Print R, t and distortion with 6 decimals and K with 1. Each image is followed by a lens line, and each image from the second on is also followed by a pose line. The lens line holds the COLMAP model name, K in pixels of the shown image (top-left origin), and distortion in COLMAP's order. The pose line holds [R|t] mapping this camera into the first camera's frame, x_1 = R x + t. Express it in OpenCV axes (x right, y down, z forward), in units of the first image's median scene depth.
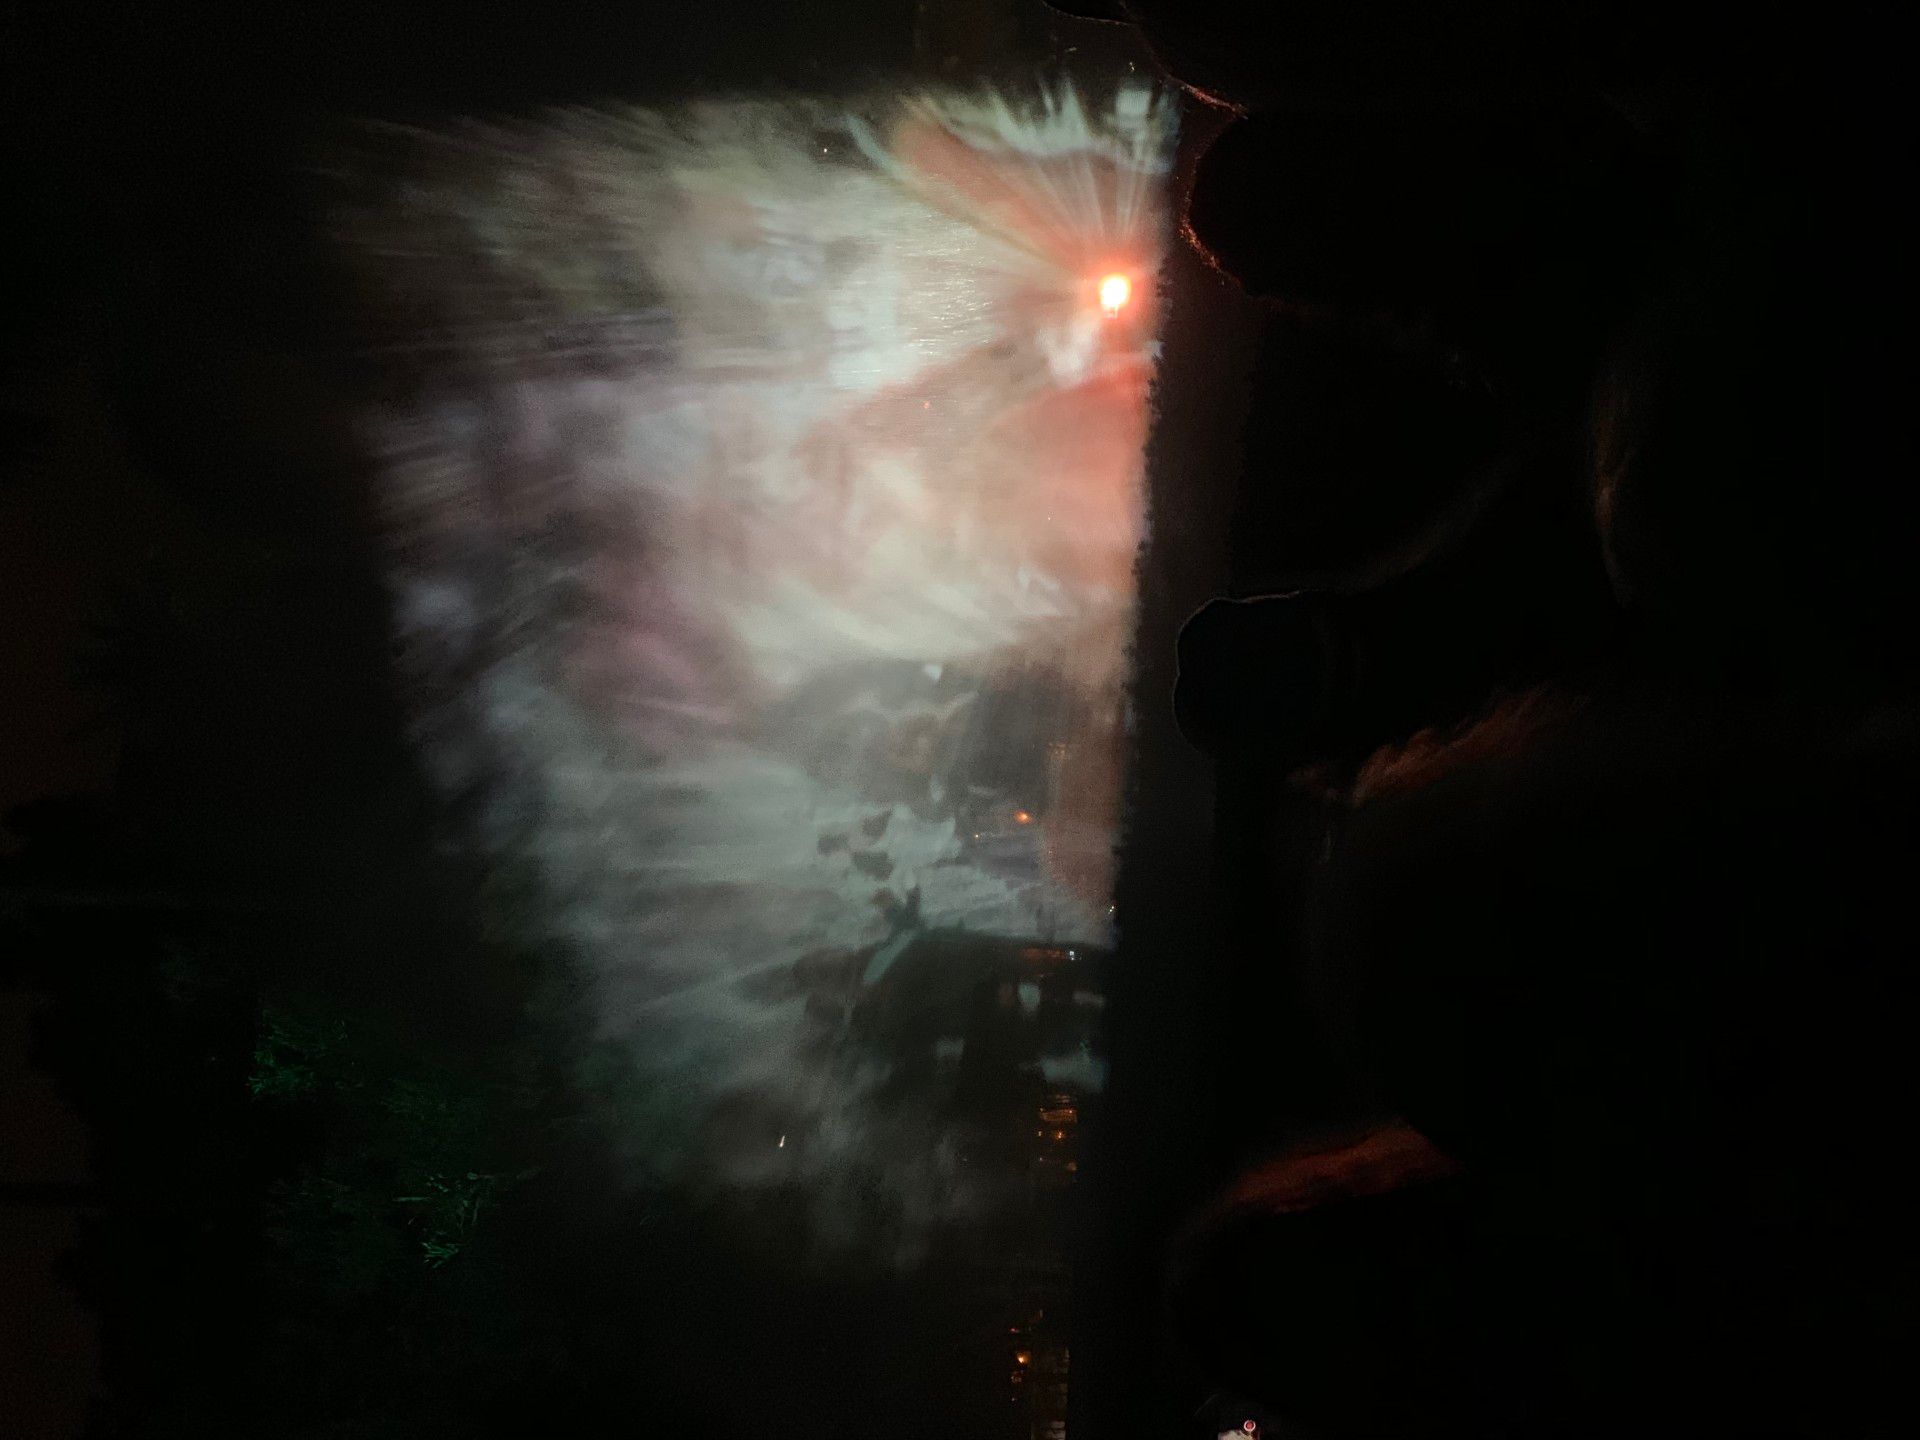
lens RADIAL K [[1546.1, 0, 956.3], [0, 1546.1, 718.7], [0, 0, 1]] dist [0.009930, 0.002947]
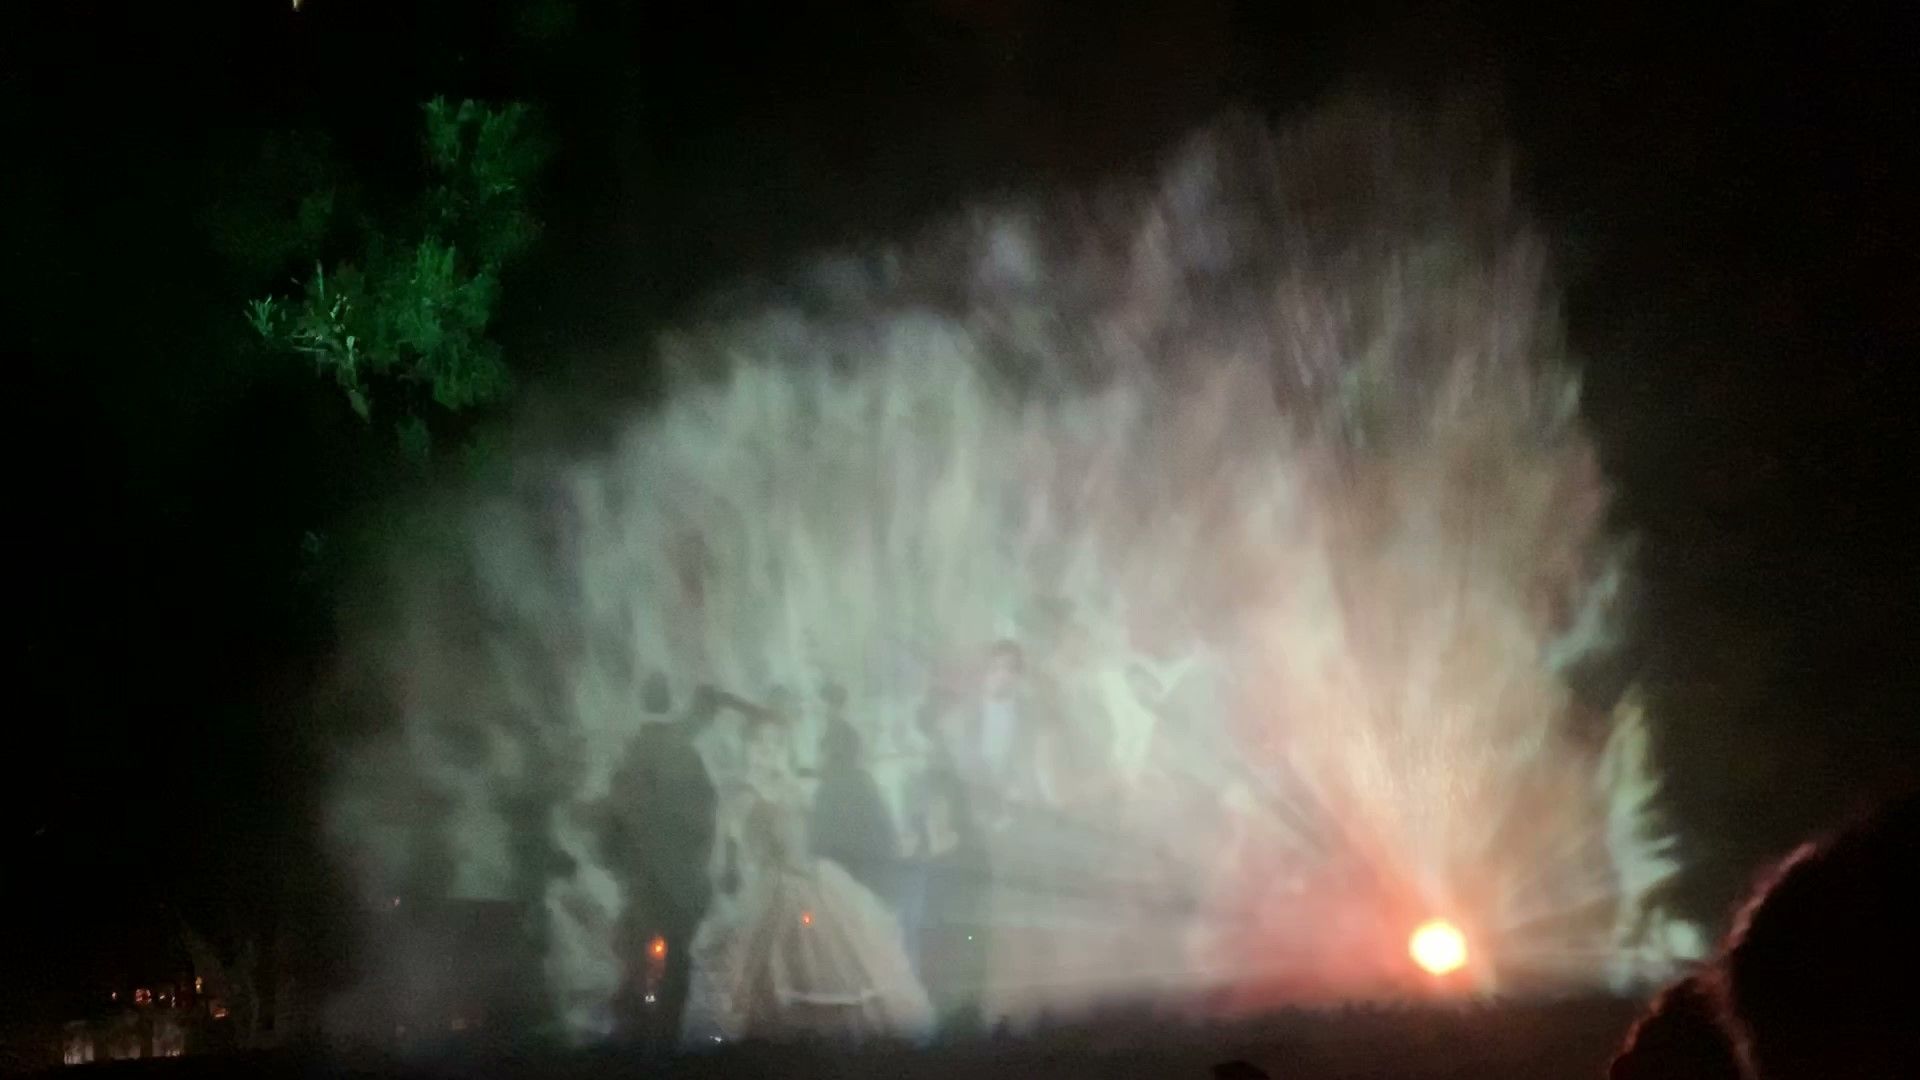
lens RADIAL K [[1606.3, 0, 960.9], [0, 1606.3, 545.2], [0, 0, 1]] dist [0.009147, 0.007123]
pose [[0.124790, 0.976498, -0.175726, 0.010419], [-0.991956, 0.126578, -0.001047, -0.038865], [0.021221, 0.174443, 0.984439, 0.111076]]
